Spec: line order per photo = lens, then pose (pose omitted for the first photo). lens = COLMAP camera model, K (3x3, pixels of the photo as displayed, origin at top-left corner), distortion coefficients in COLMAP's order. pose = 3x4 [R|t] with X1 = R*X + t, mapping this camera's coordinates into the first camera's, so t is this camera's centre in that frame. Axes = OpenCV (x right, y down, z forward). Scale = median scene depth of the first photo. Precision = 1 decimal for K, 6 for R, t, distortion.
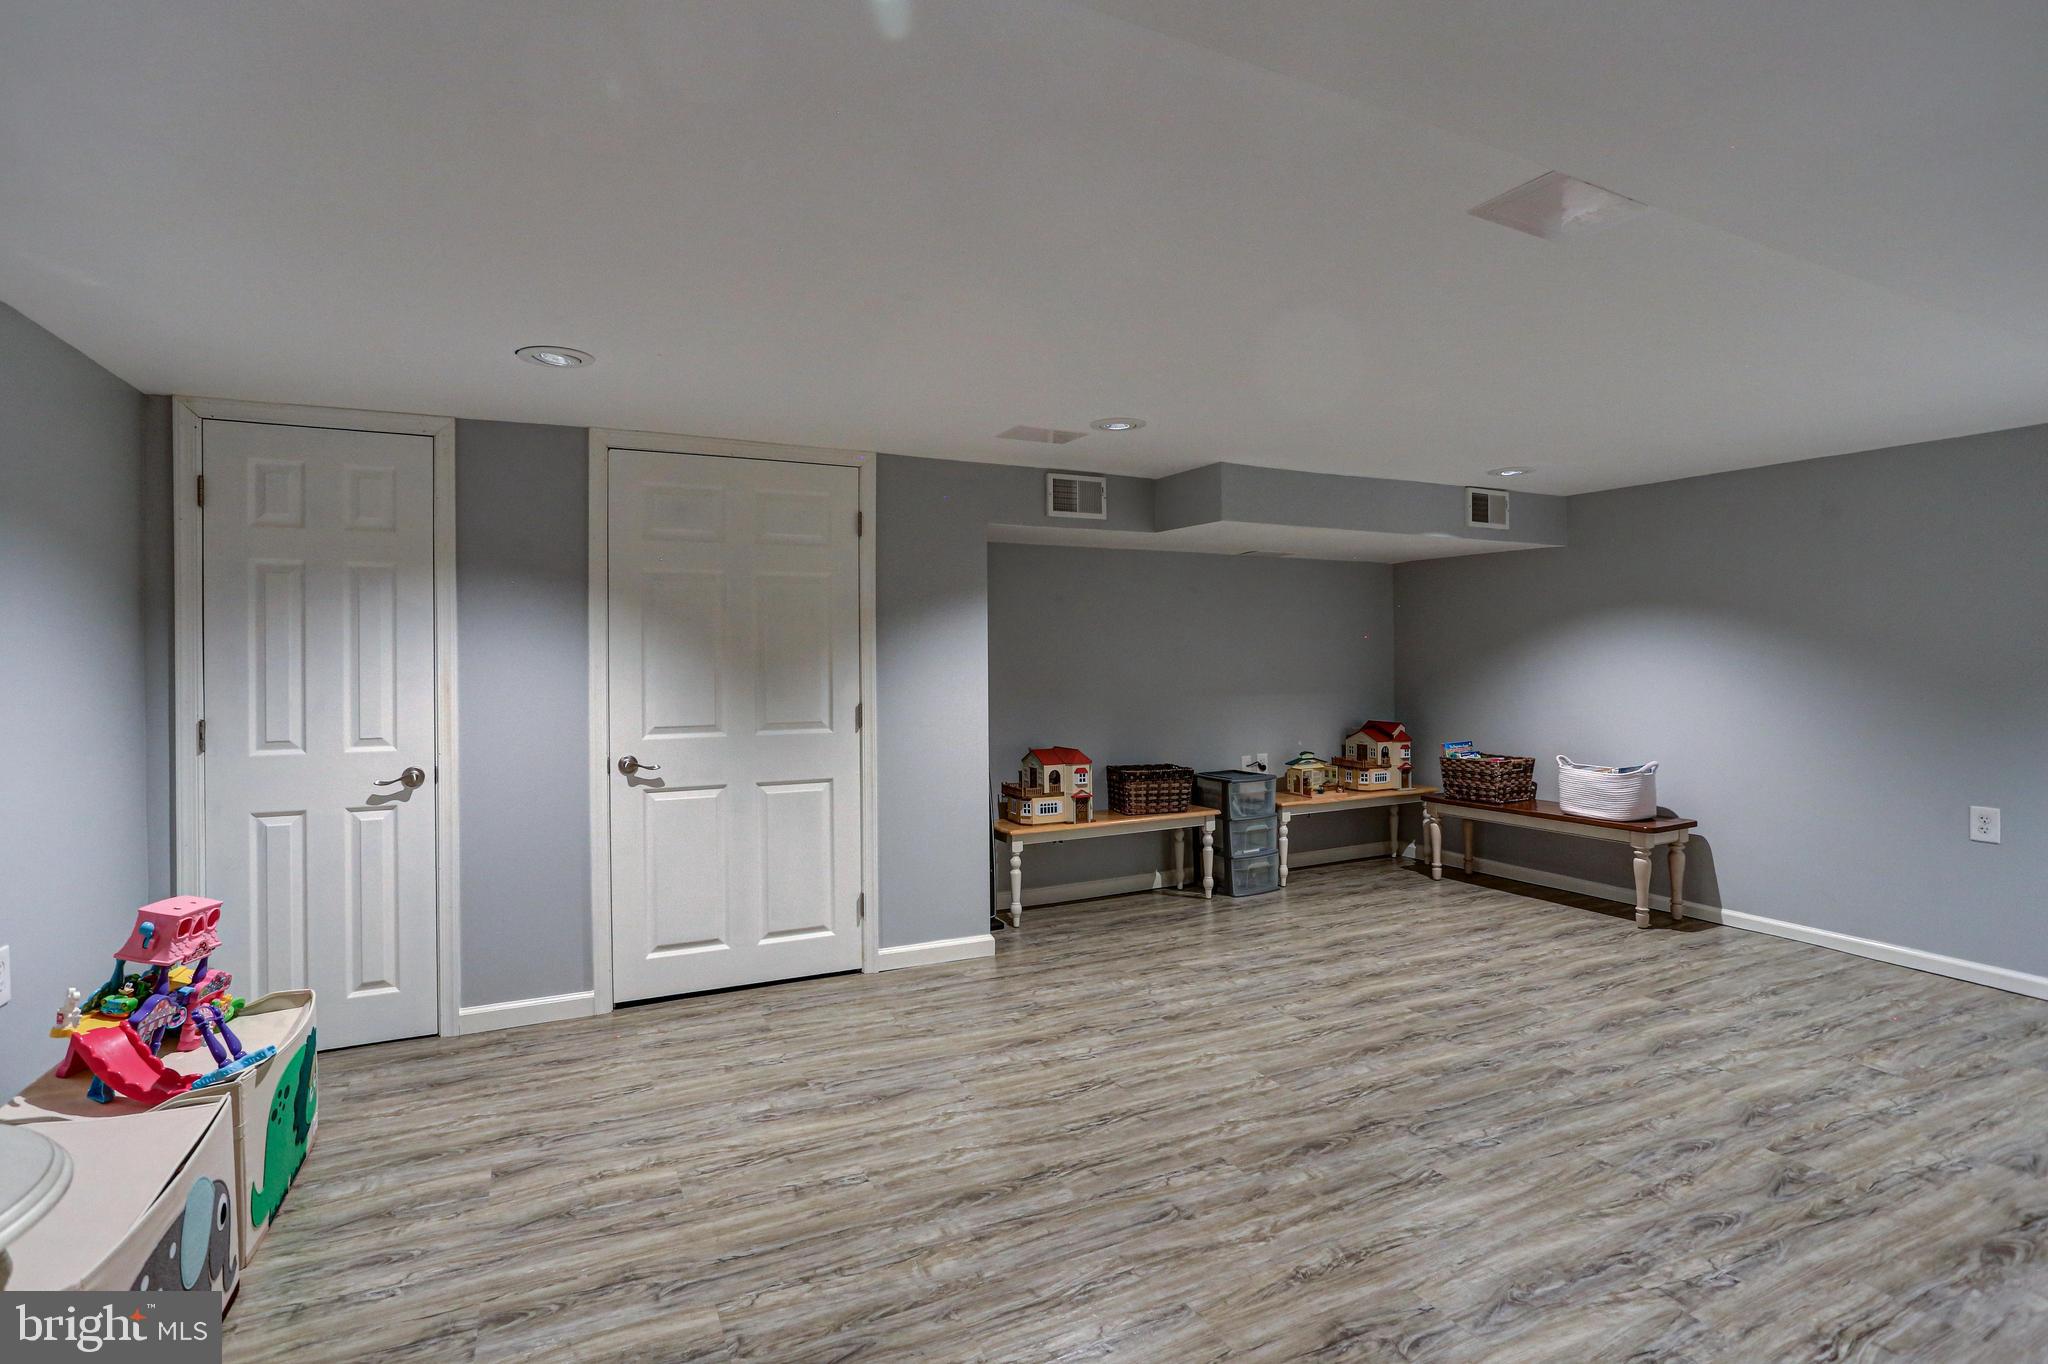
lens RADIAL K [[1009.7, 0, 1012.9], [0, 1009.7, 674.2], [0, 0, 1]] dist [-0.054926, 0.034034]
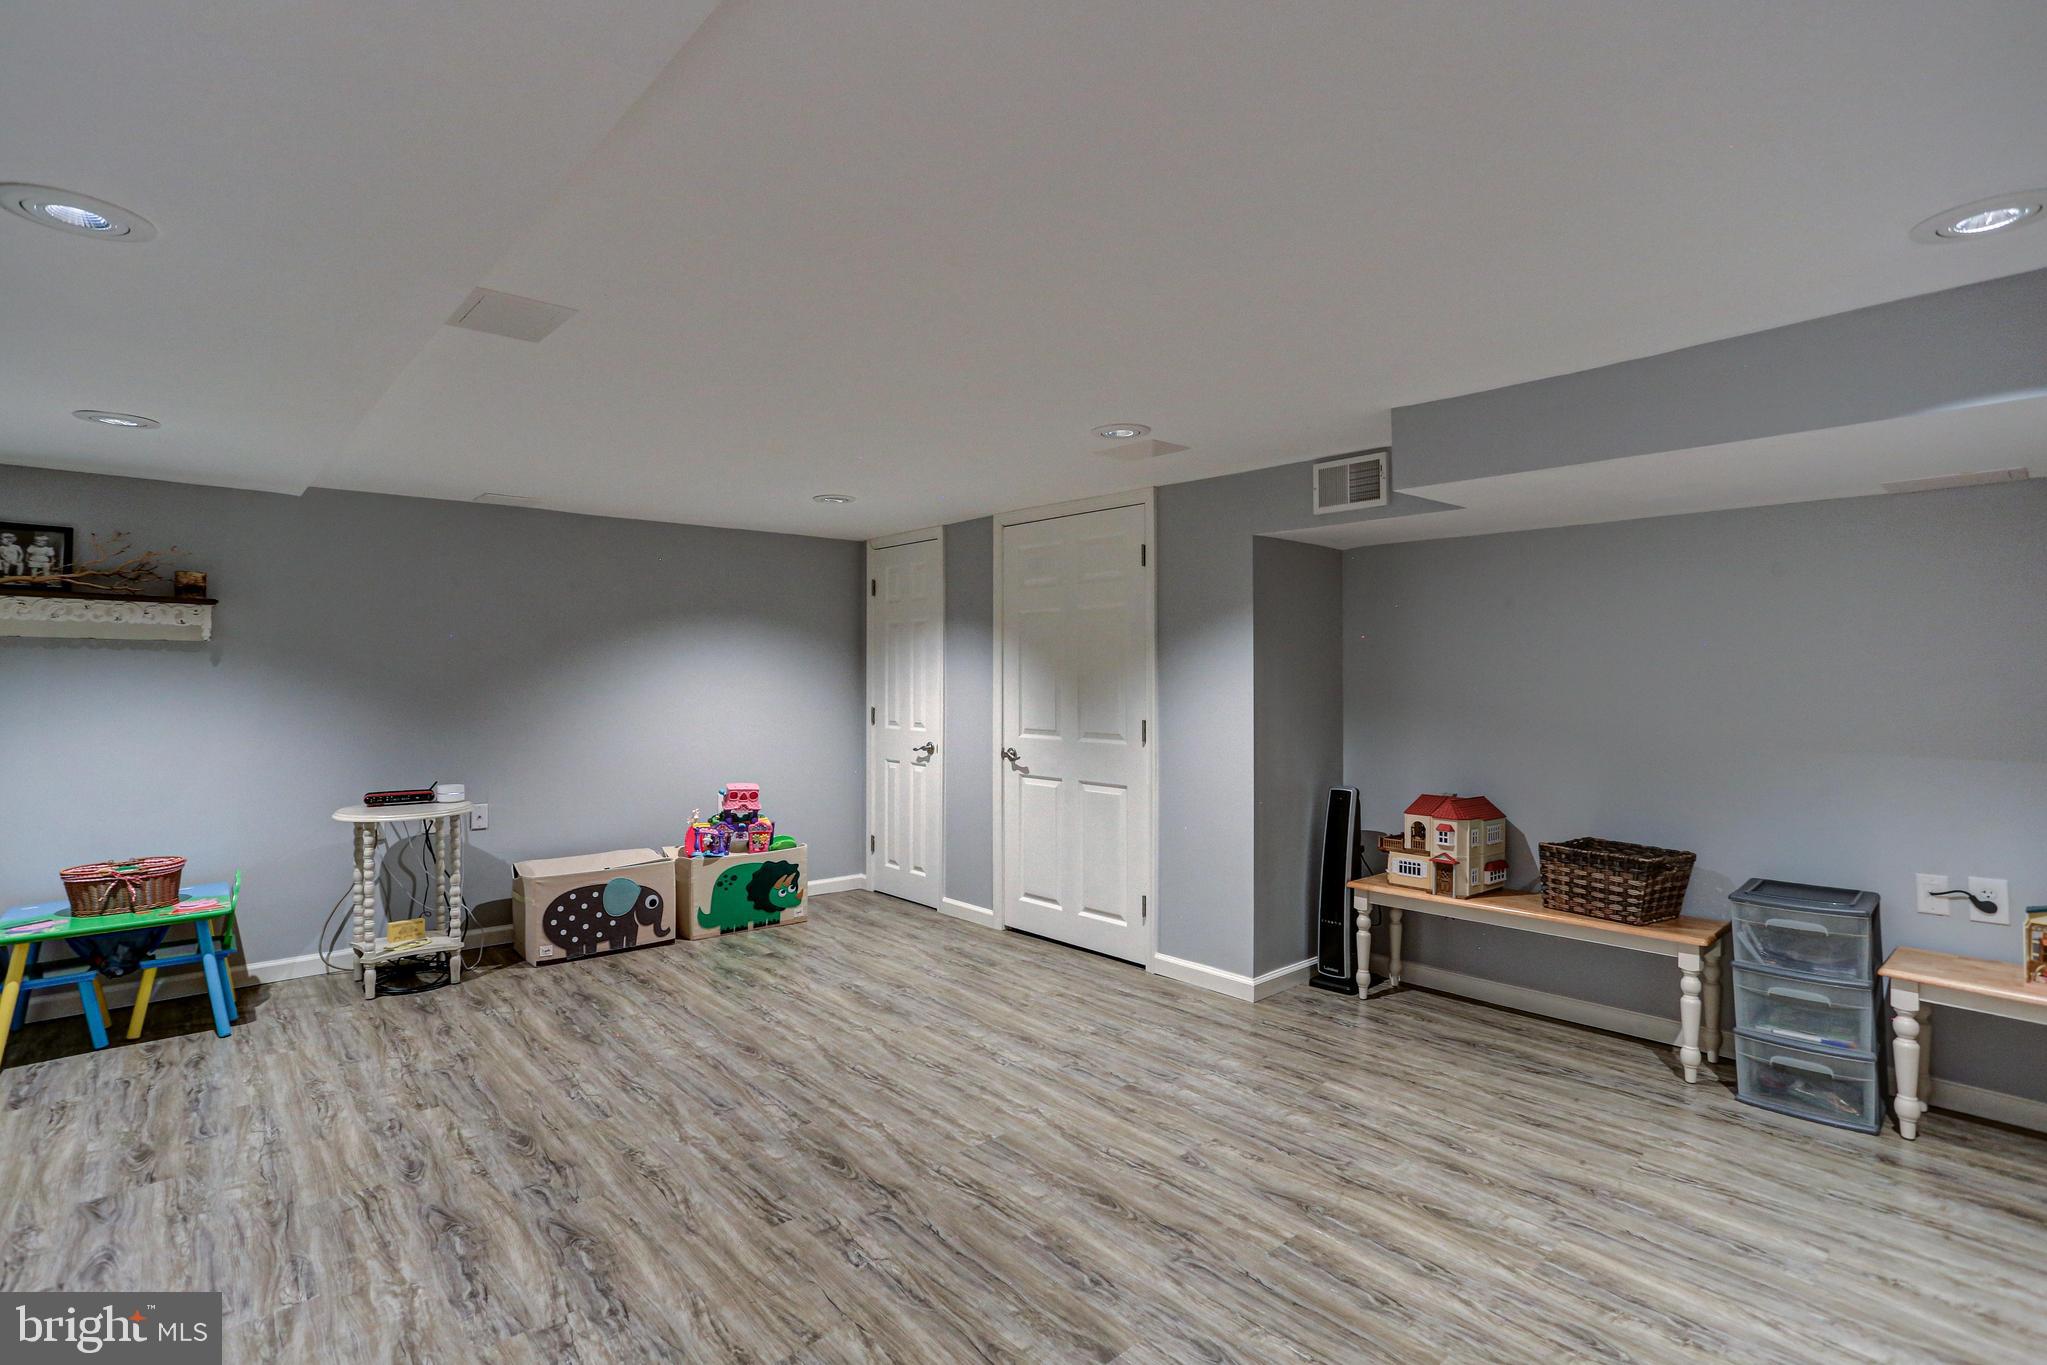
lens RADIAL K [[1009.2, 0, 1012.4], [0, 1009.2, 674.7], [0, 0, 1]] dist [-0.054926, 0.034034]
pose [[0.245015, 0.005819, -0.969502, 0.990391], [-0.017085, 0.999853, 0.001684, -0.022296], [0.969369, 0.016152, 0.245078, 0.679083]]
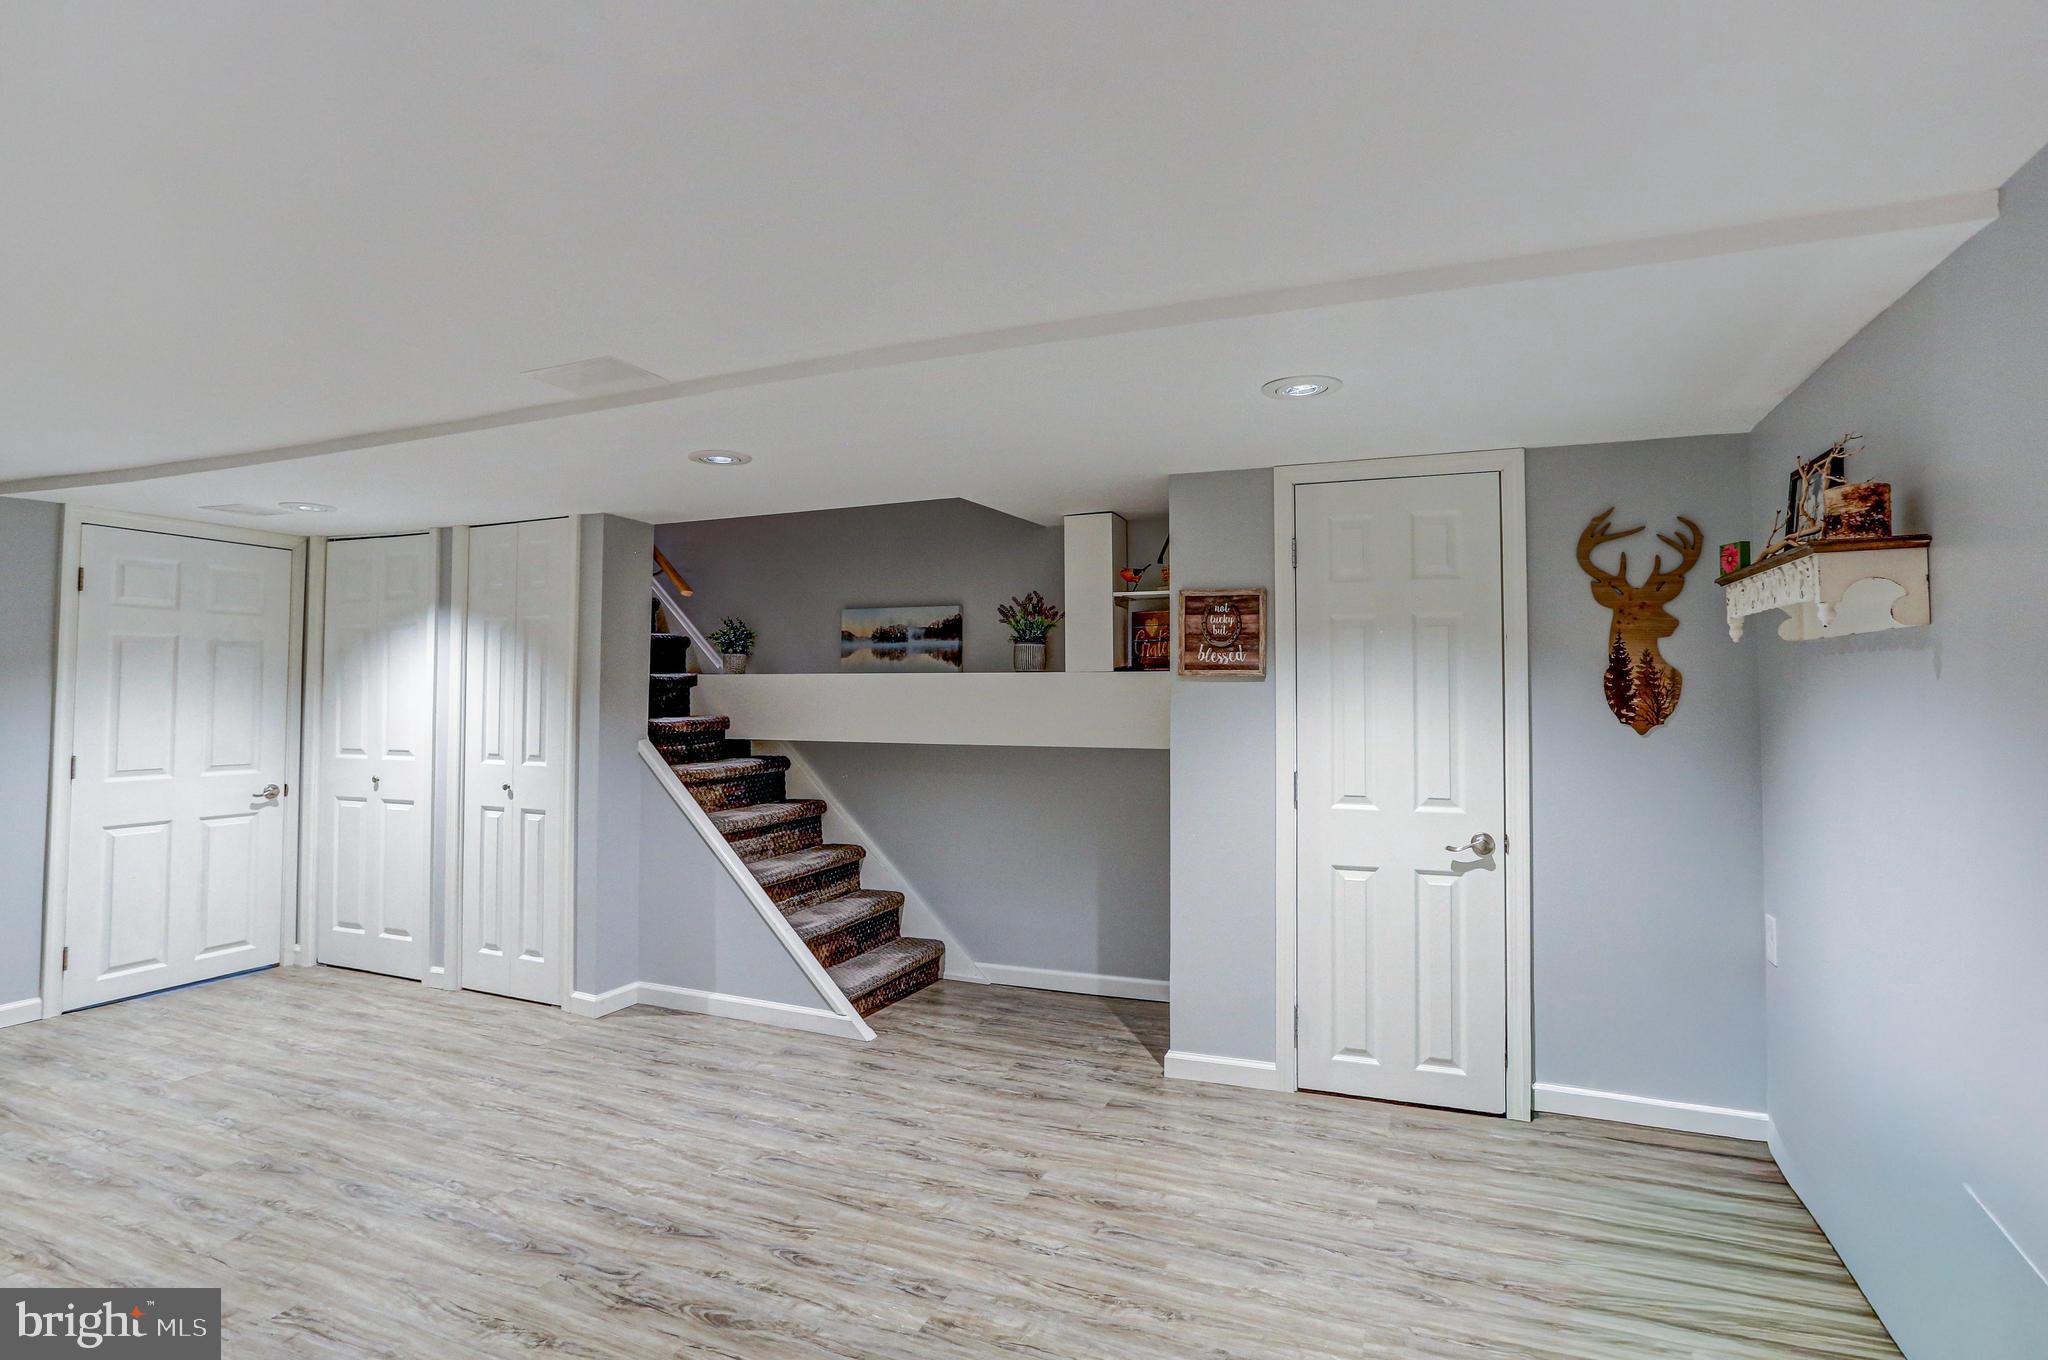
lens RADIAL K [[1009.7, 0, 1012.9], [0, 1009.7, 672.2], [0, 0, 1]] dist [-0.054926, 0.034034]
pose [[-0.658286, 0.021785, 0.752453, -0.452589], [0.014300, 0.999763, -0.016434, -0.021240], [-0.752632, -0.000058, -0.658441, 0.761287]]
